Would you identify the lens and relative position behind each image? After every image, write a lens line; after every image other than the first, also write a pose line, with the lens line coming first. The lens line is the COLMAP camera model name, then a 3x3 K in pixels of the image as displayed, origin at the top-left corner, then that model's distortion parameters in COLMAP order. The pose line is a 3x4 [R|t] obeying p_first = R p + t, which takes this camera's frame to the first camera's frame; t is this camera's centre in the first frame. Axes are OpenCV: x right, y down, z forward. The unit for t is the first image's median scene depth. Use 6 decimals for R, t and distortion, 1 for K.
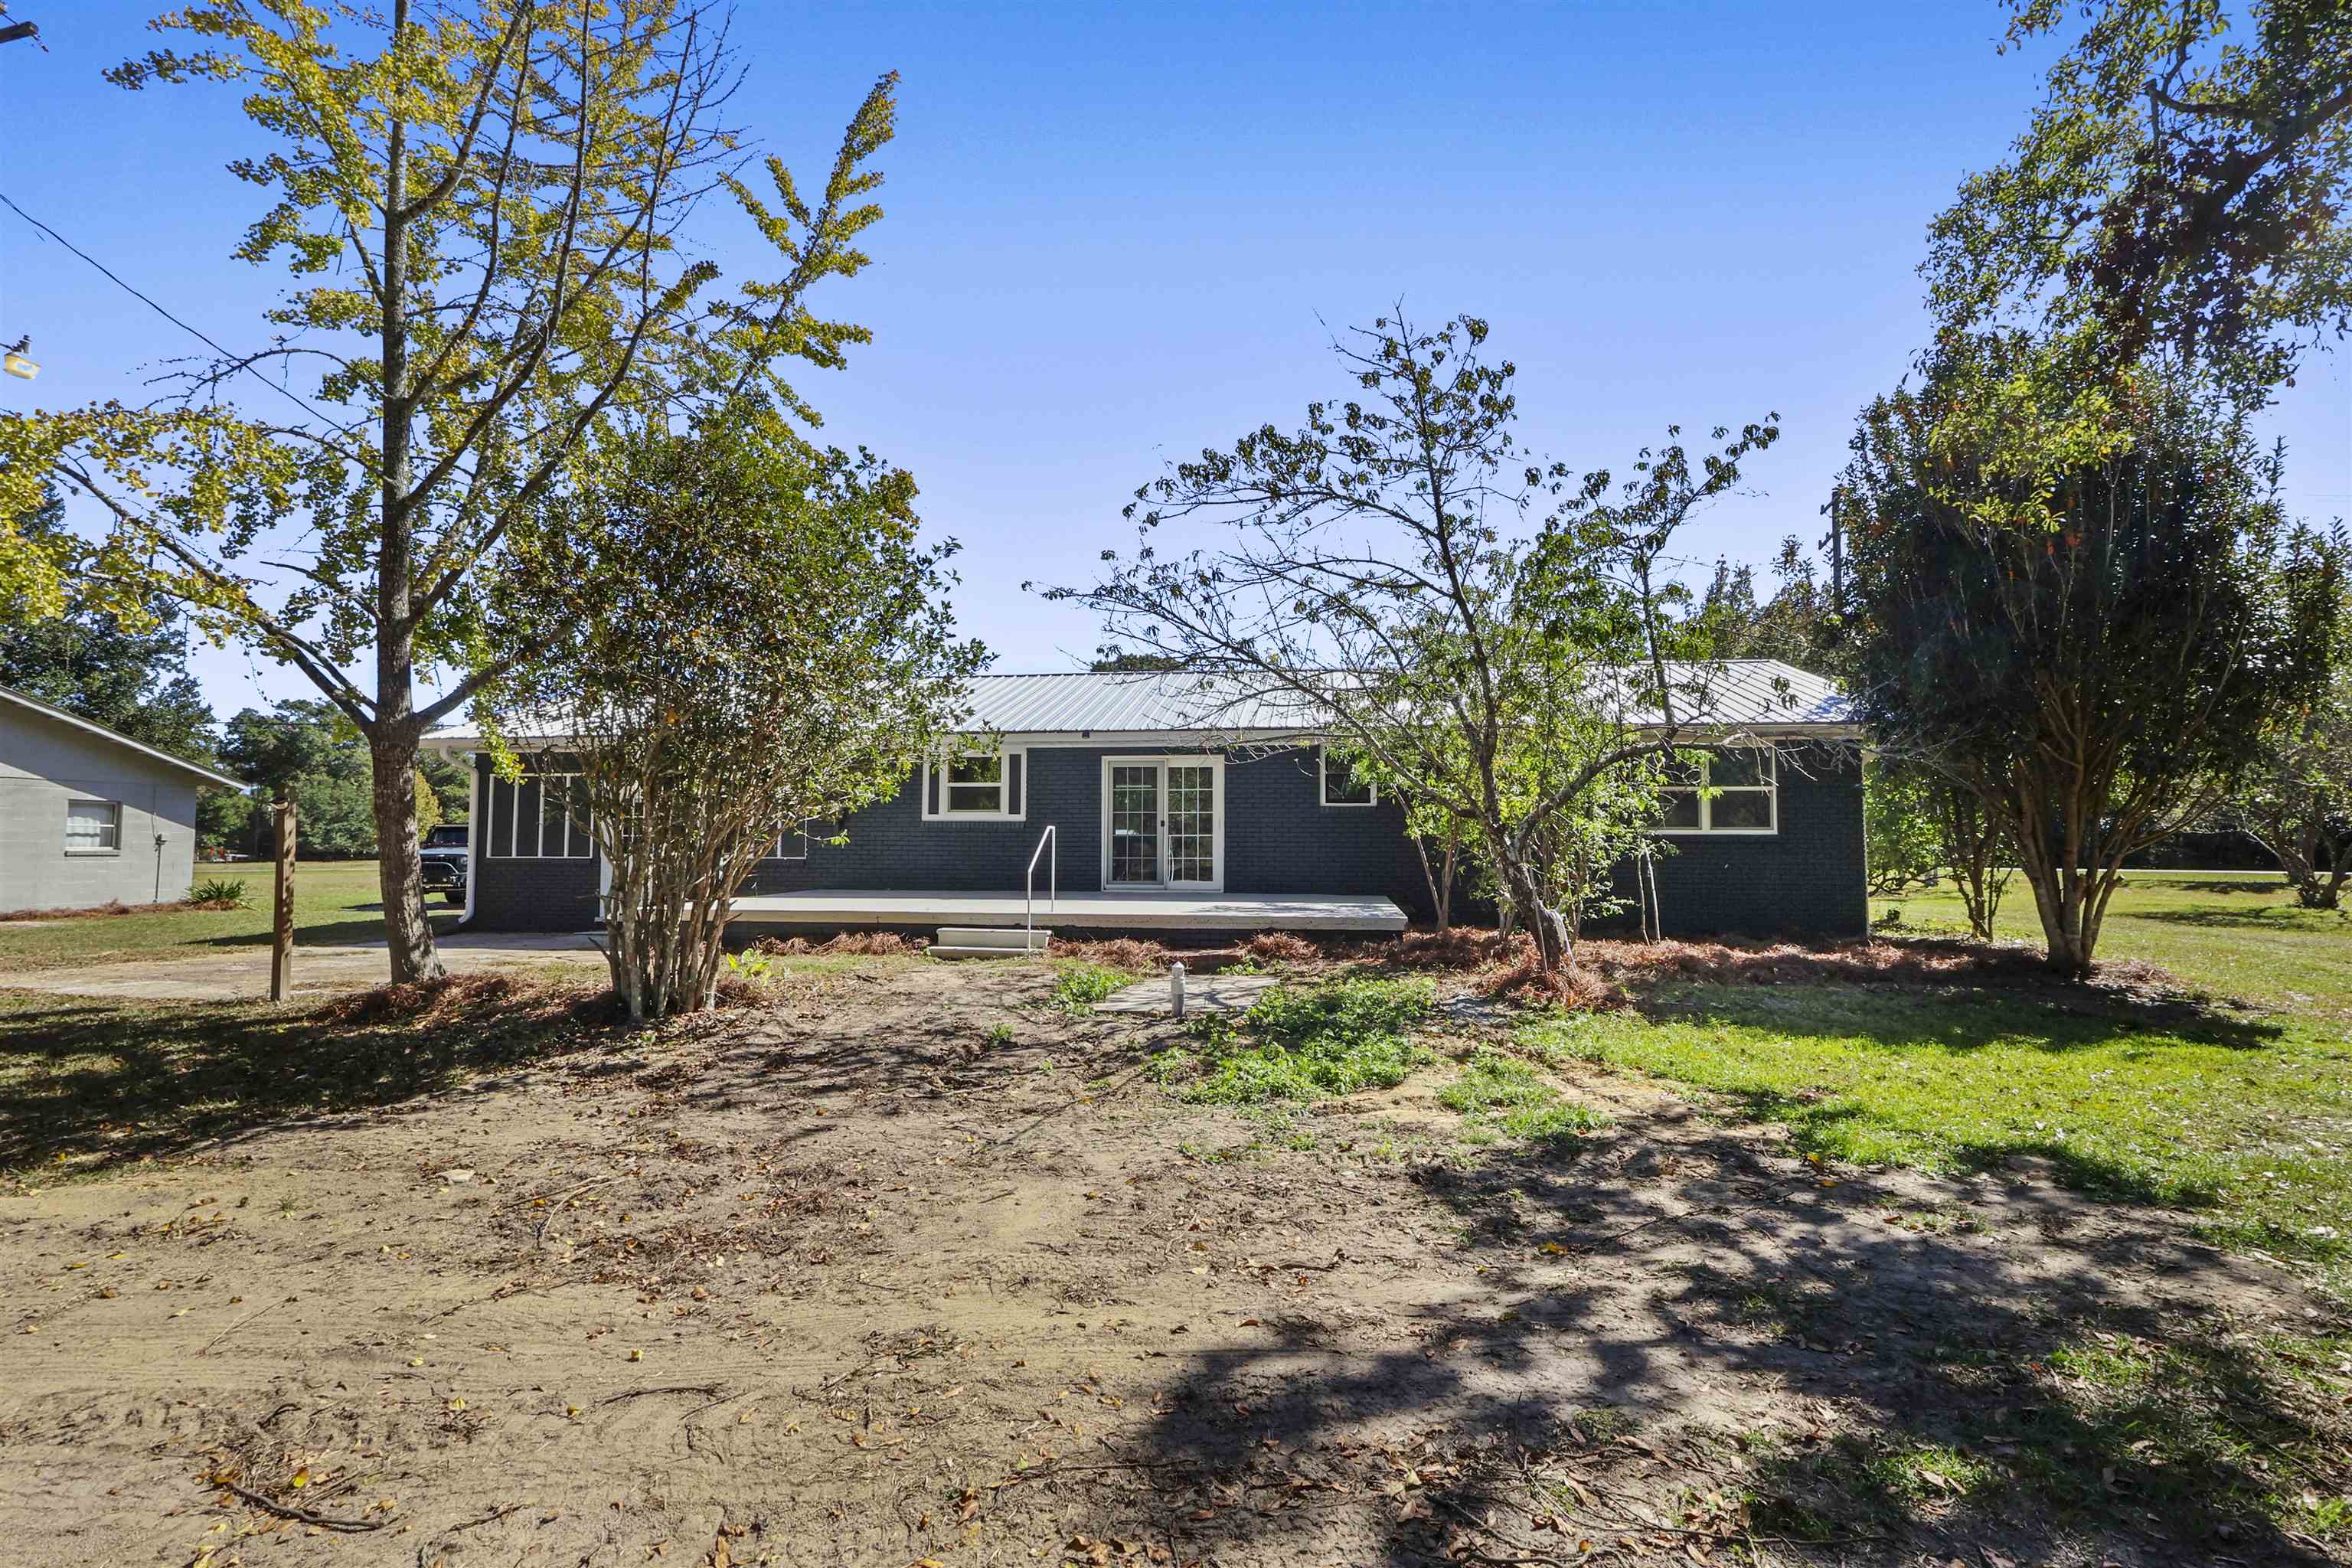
lens RADIAL K [[1091.0, 0, 1178.4], [0, 1091.0, 783.6], [0, 0, 1]] dist [0.000559, 0.000112]
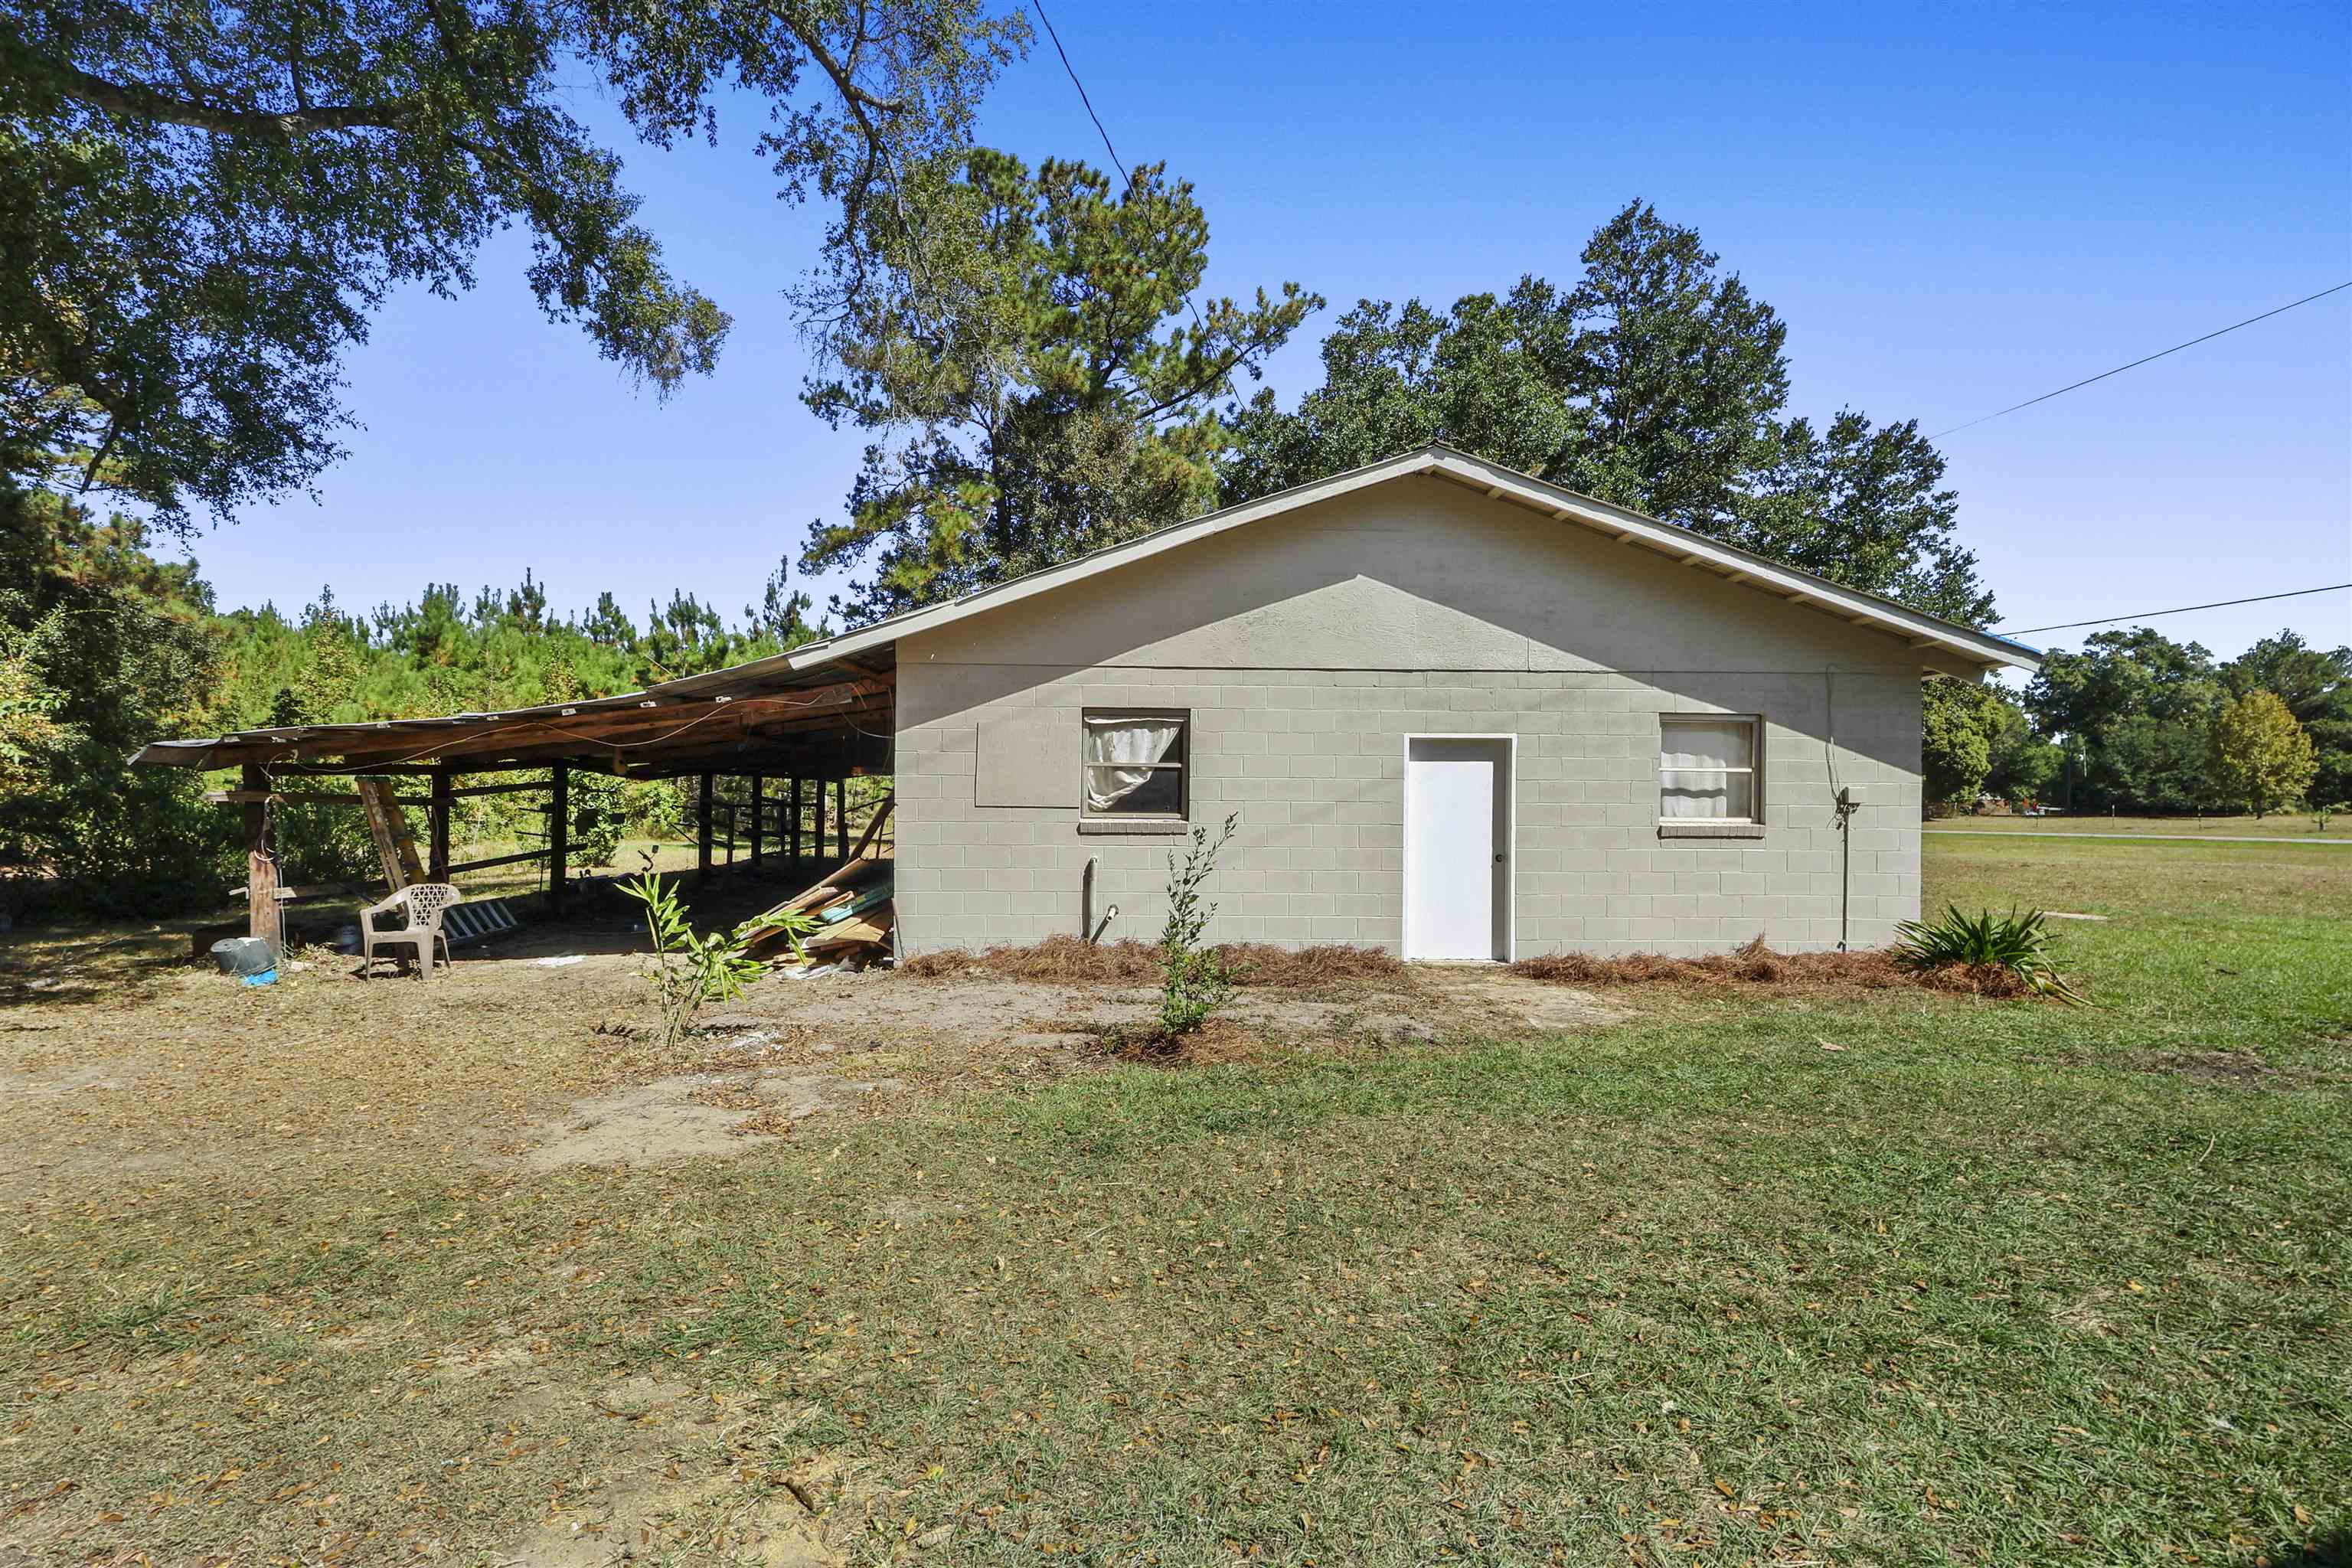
lens RADIAL K [[1091.0, 0, 1179.5], [0, 1091.0, 790.0], [0, 0, 1]] dist [0.000559, 0.000112]
pose [[0.184833, -0.002809, -0.982766, -0.099479], [0.052208, 0.998612, 0.006965, 0.005401], [0.981382, -0.052596, 0.184723, 0.117877]]
